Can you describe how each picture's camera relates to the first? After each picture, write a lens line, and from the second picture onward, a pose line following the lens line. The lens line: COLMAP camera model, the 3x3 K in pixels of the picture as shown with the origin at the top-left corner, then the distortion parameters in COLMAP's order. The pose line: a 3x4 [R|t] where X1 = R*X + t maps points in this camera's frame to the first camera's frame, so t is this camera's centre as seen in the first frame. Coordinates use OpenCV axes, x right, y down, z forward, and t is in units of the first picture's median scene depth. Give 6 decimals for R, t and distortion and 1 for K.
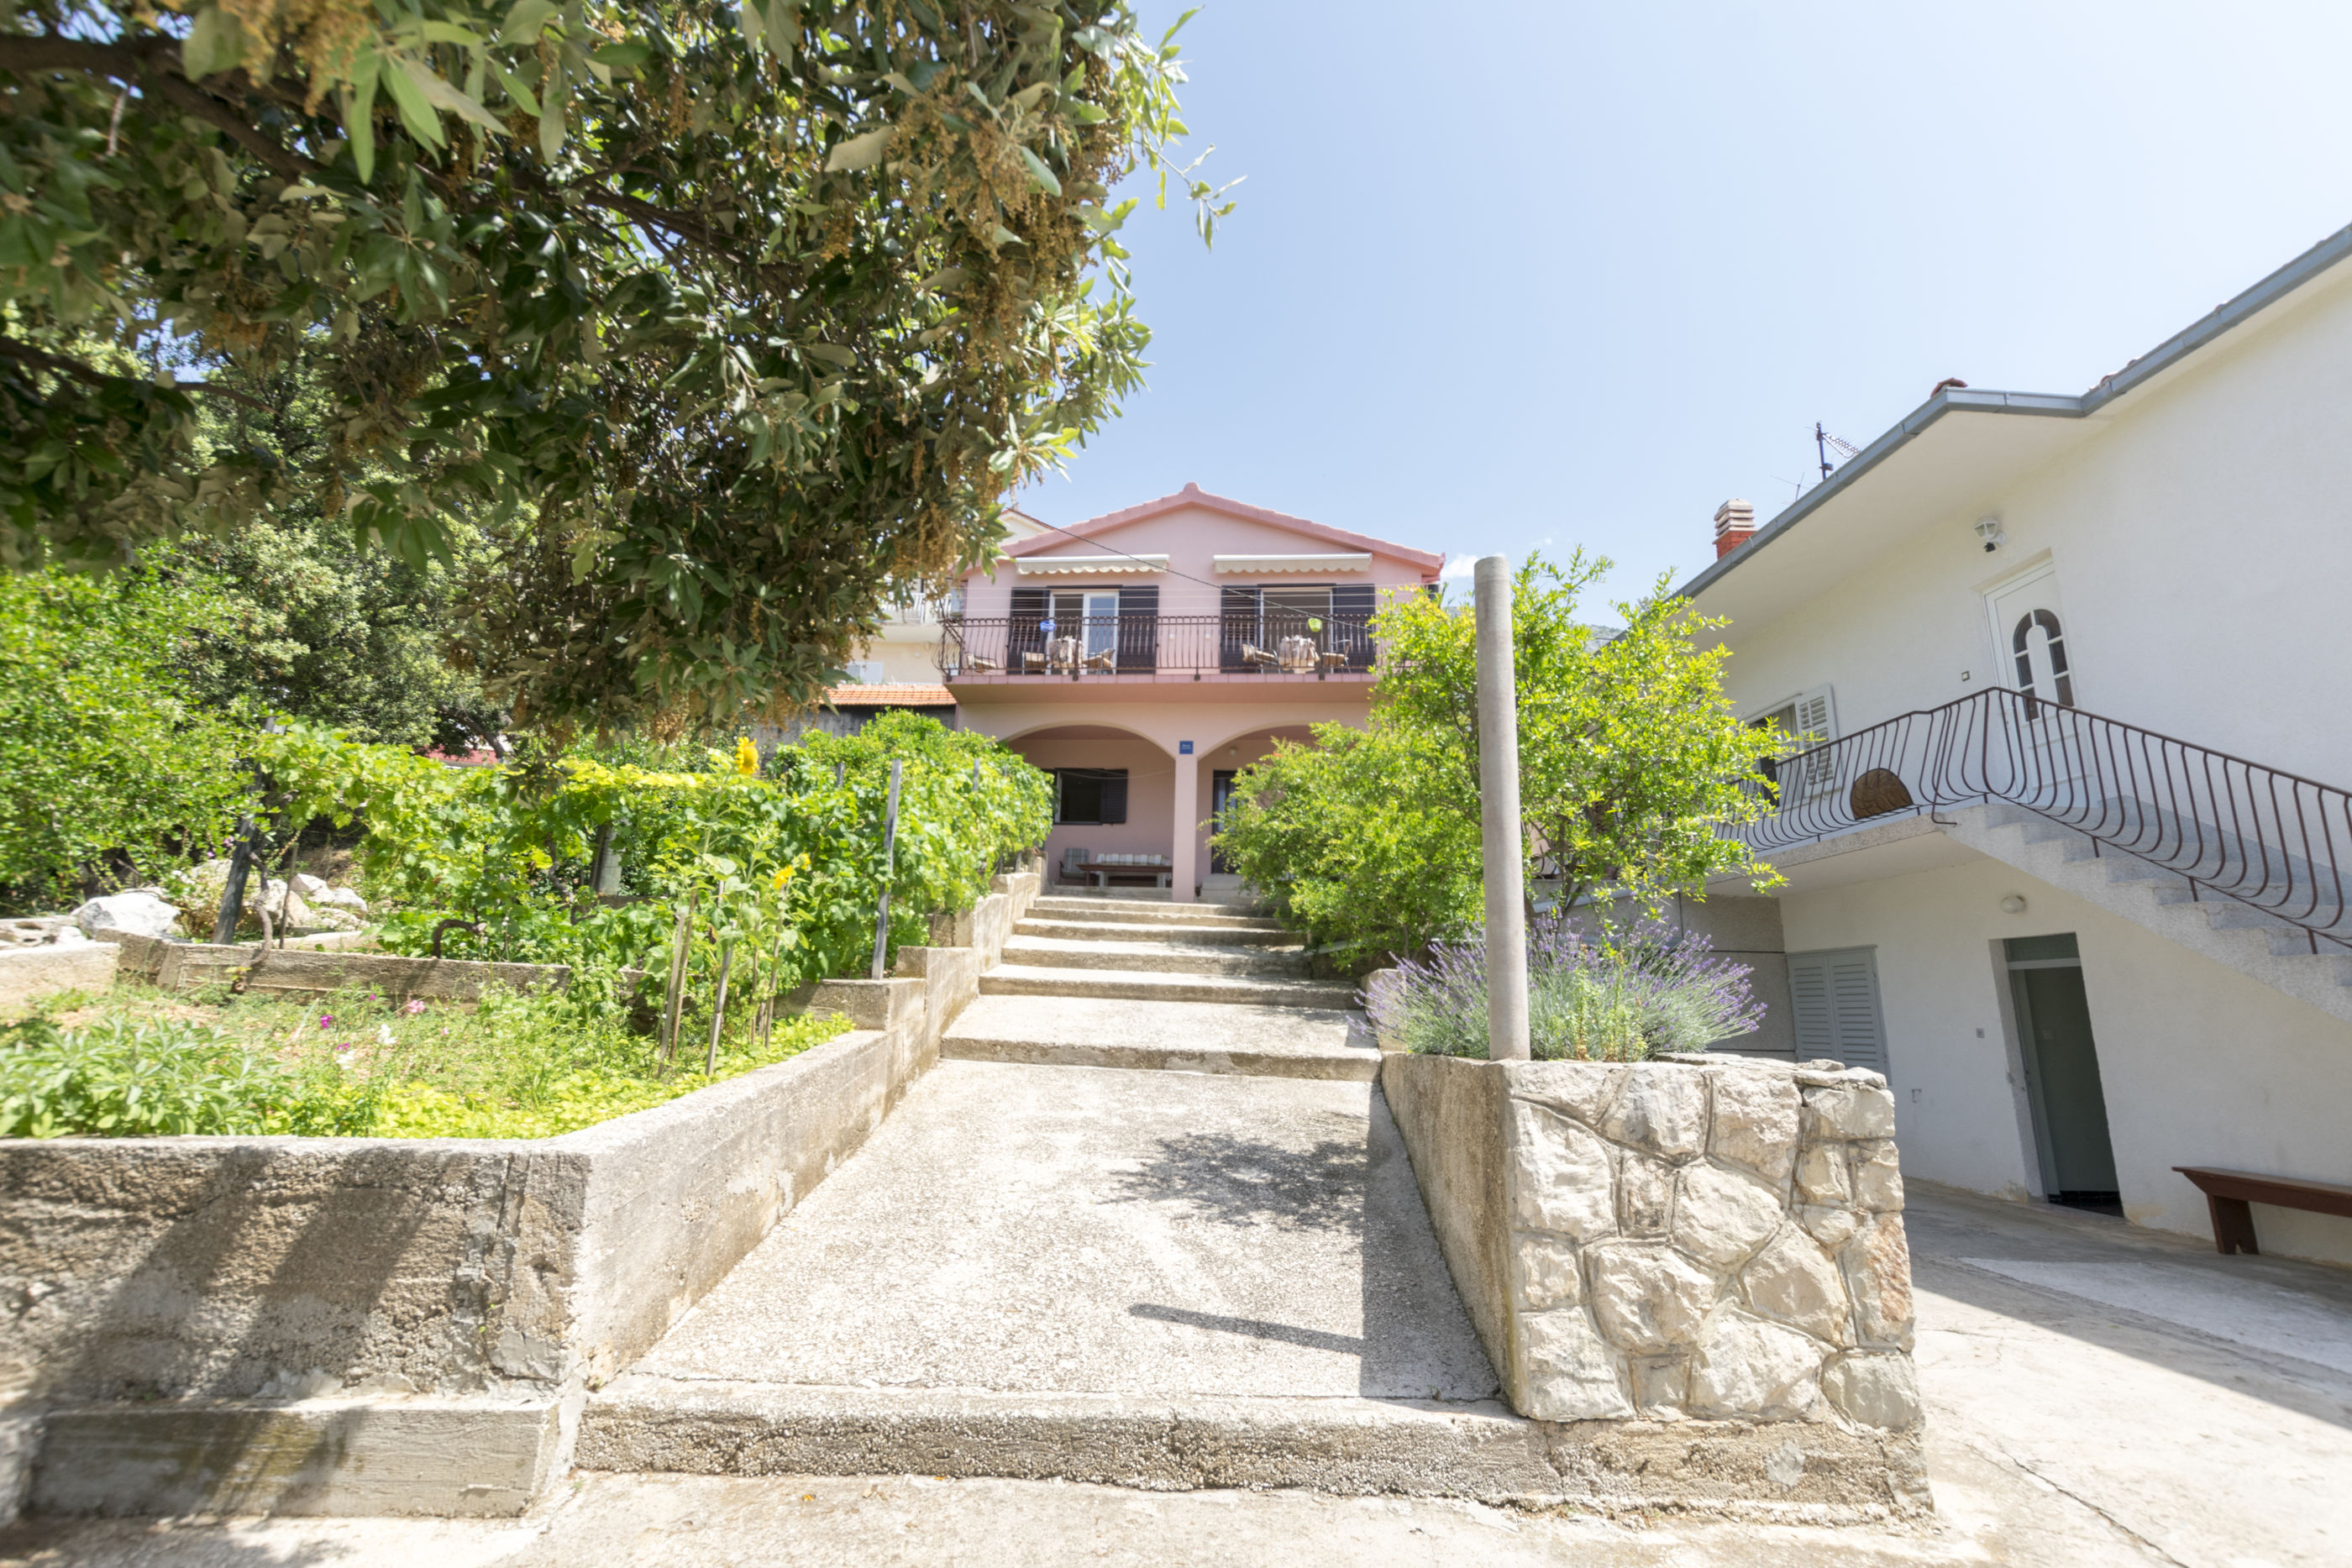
lens RADIAL K [[1013.5, 0, 1181.8], [0, 1013.5, 776.7], [0, 0, 1]] dist [-0.003059, -0.000918]
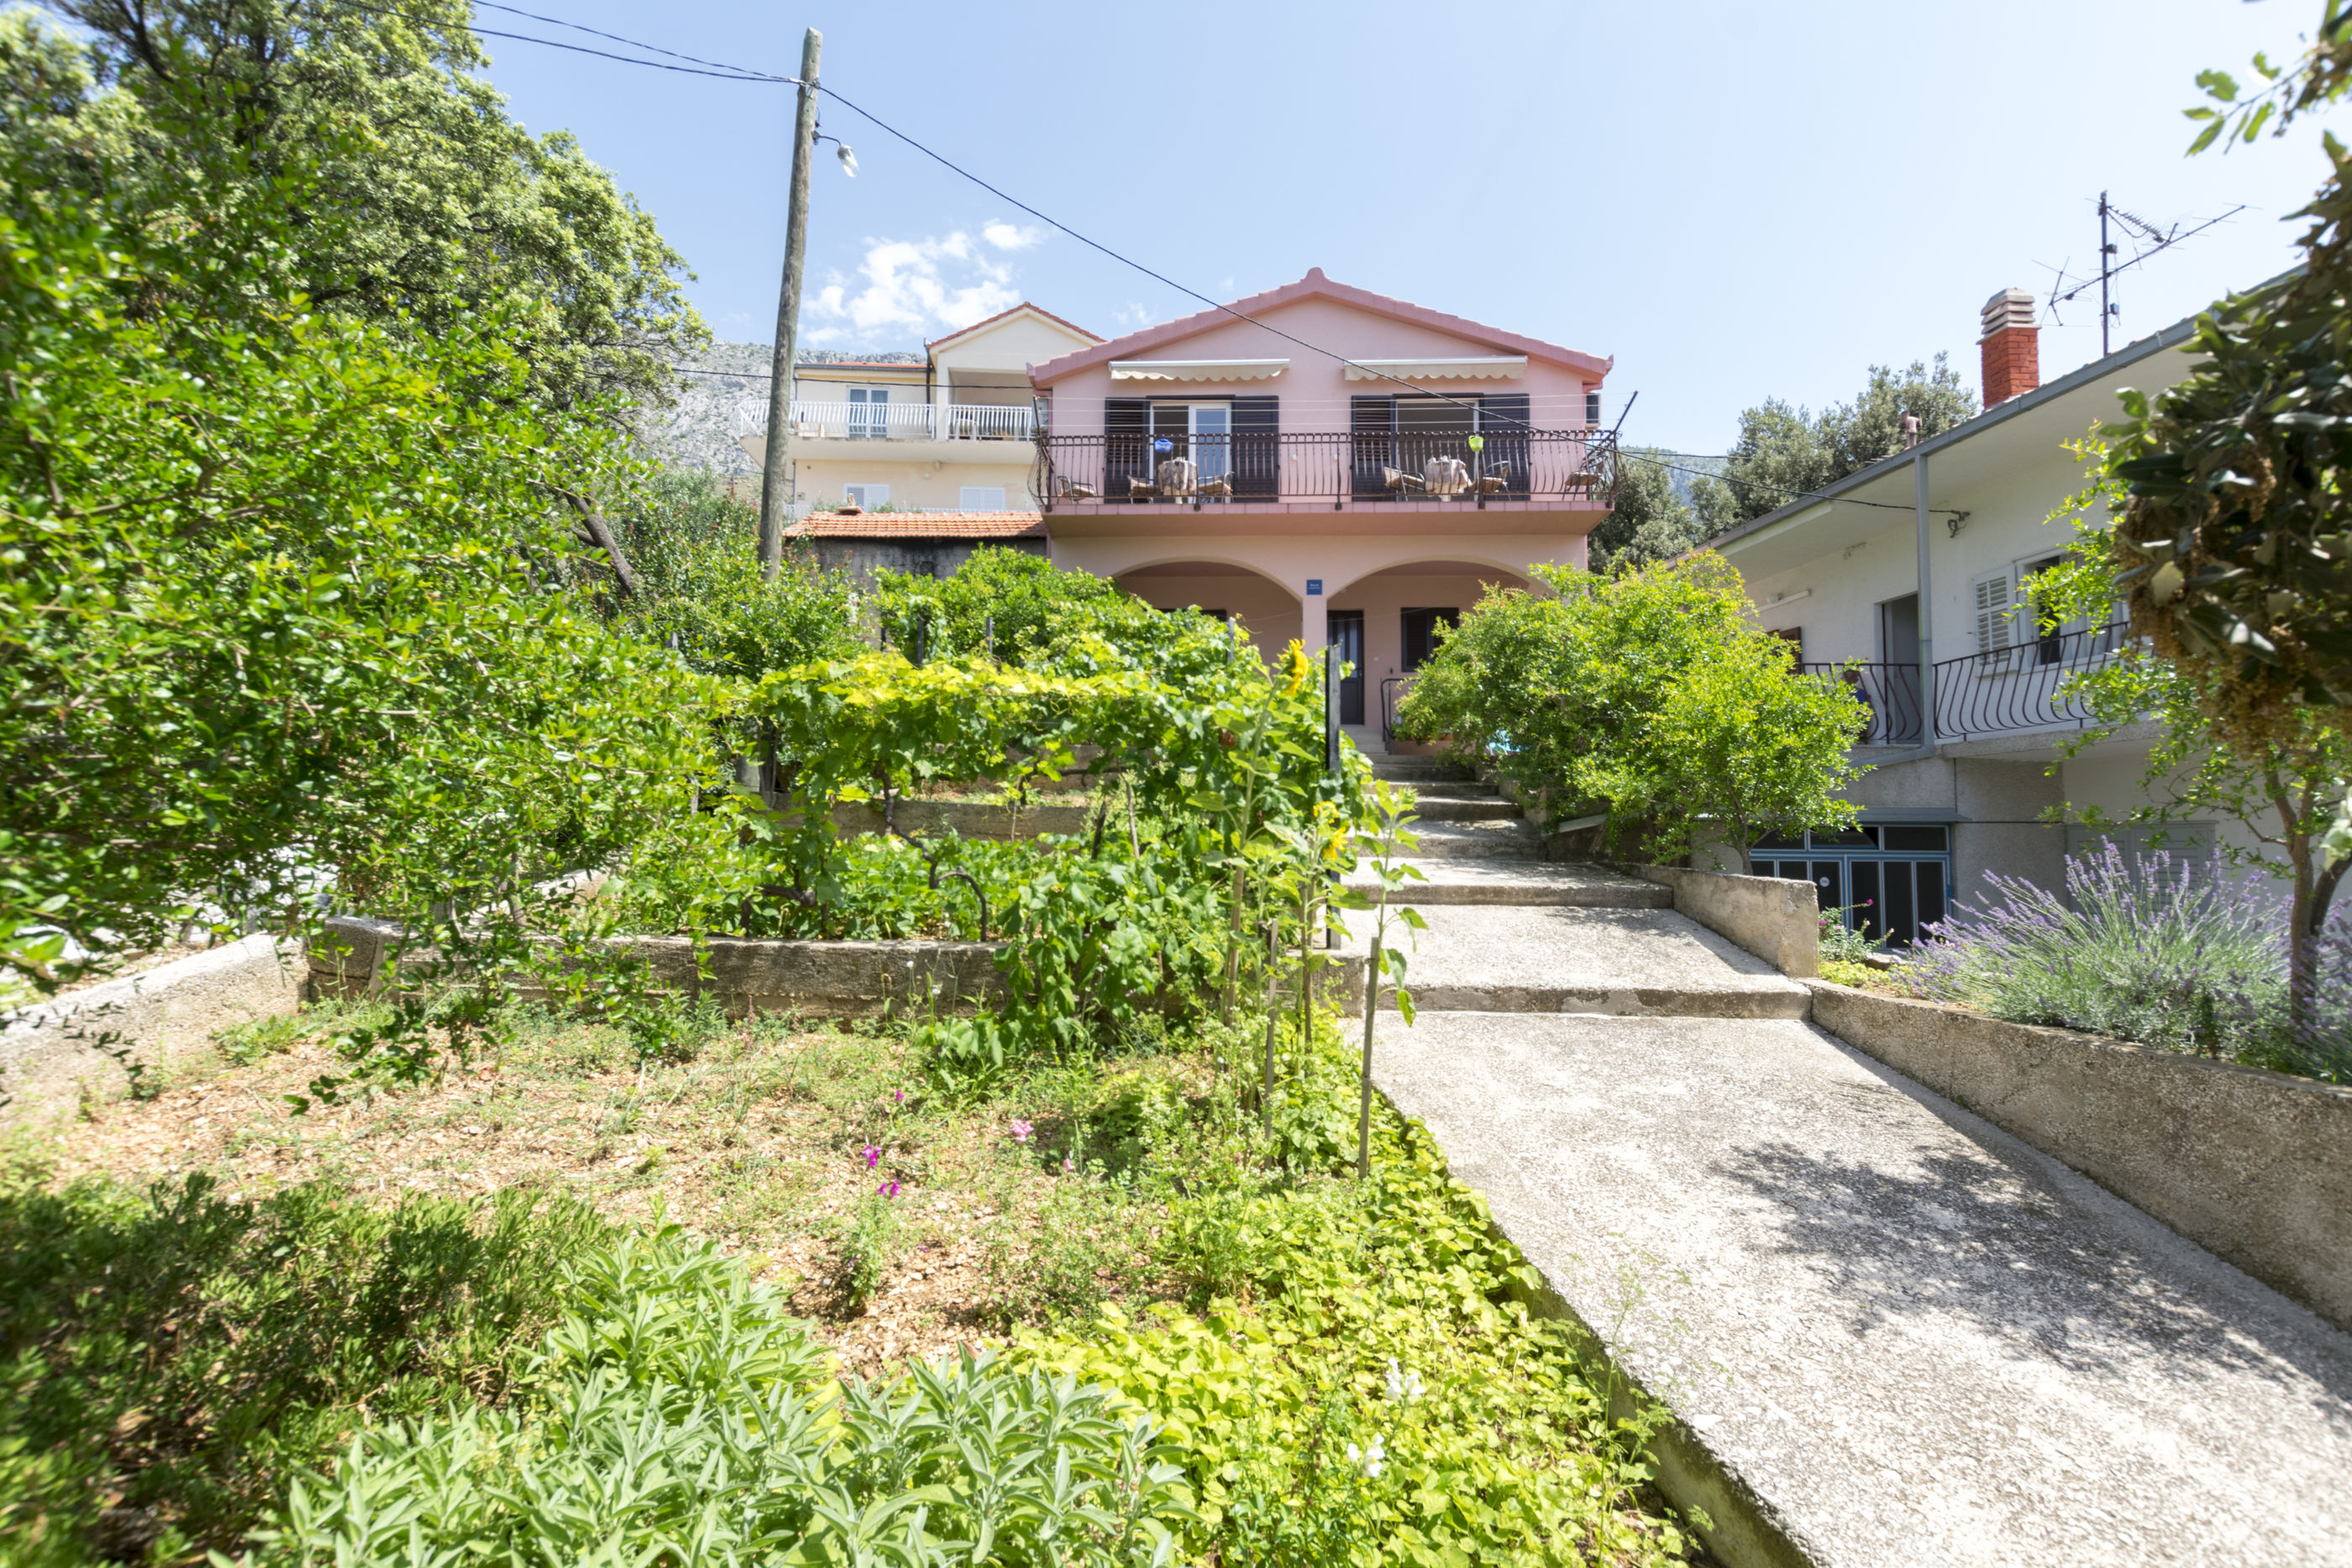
lens RADIAL K [[1000.5, 0, 1165.8], [0, 1000.5, 787.5], [0, 0, 1]] dist [-0.001929, -0.000925]
pose [[0.999050, -0.016116, 0.040483, -0.161665], [0.008345, 0.982652, 0.185270, -0.019609], [-0.042766, -0.184756, 0.981854, 0.108073]]
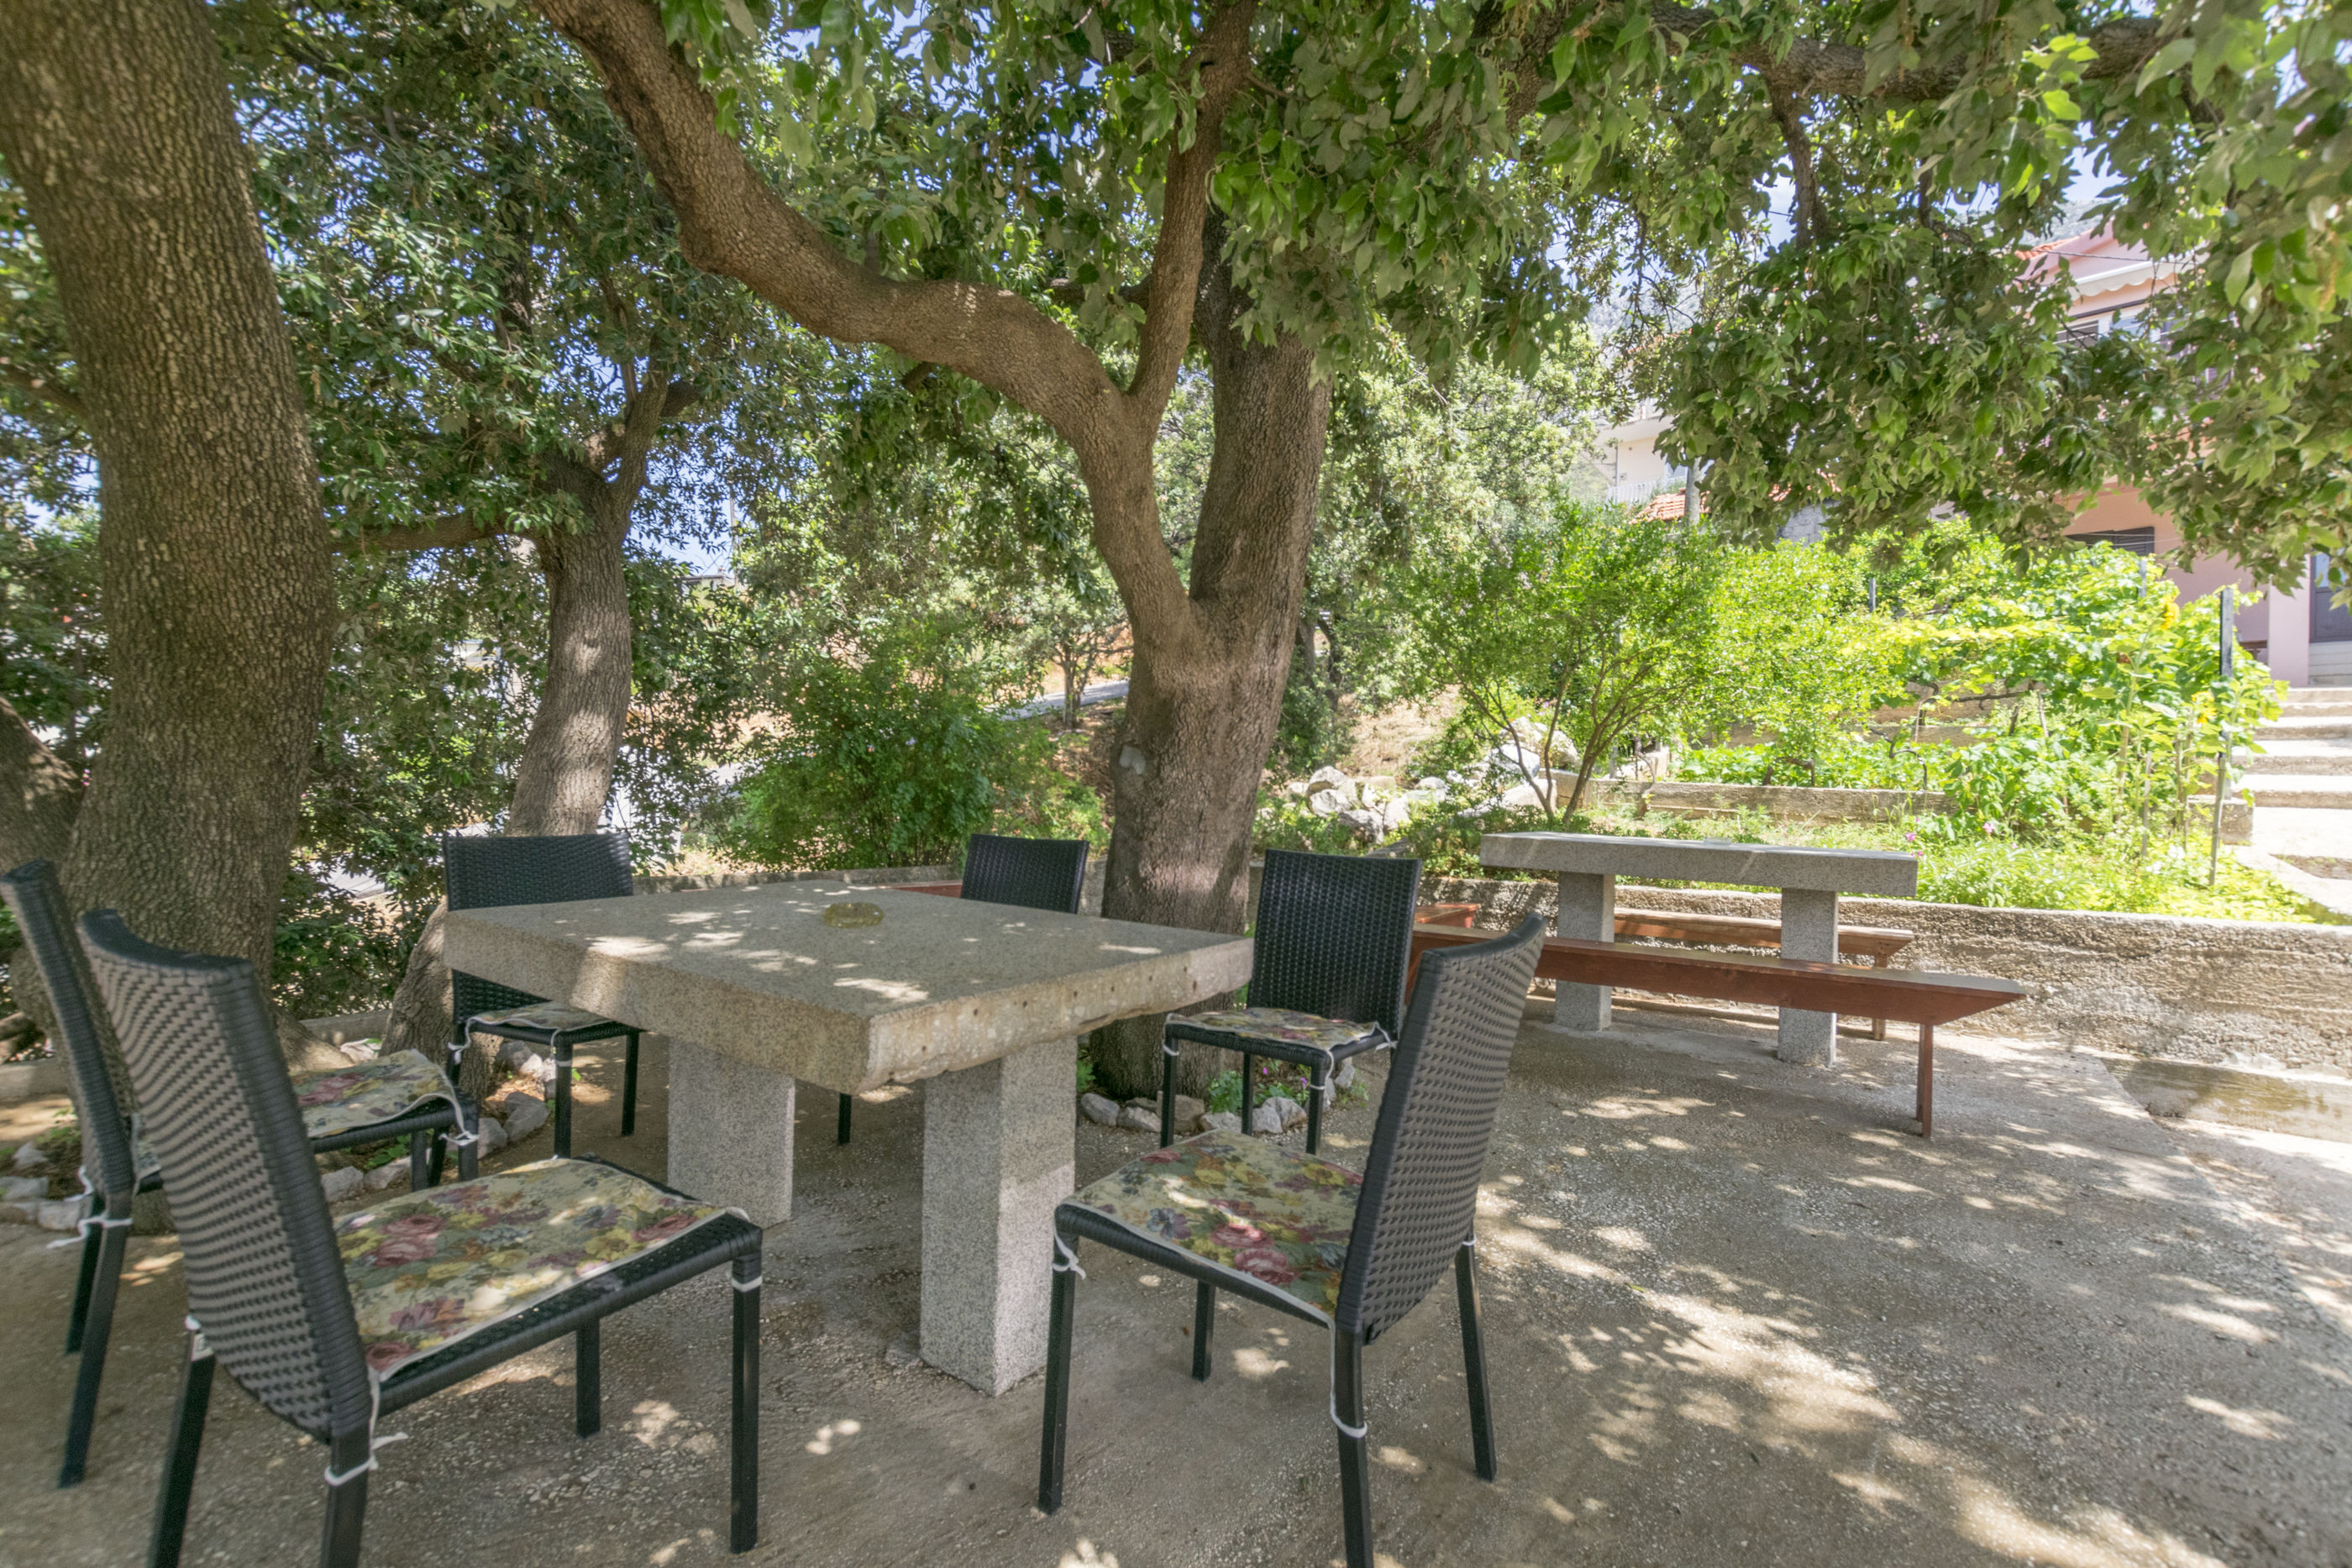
lens RADIAL K [[1013.5, 0, 1181.8], [0, 1013.5, 776.7], [0, 0, 1]] dist [-0.003059, -0.000918]
pose [[0.780339, -0.011046, -0.625260, -0.176579], [0.137819, 0.978299, 0.154719, -0.052071], [0.609982, -0.206906, 0.764926, -0.182319]]
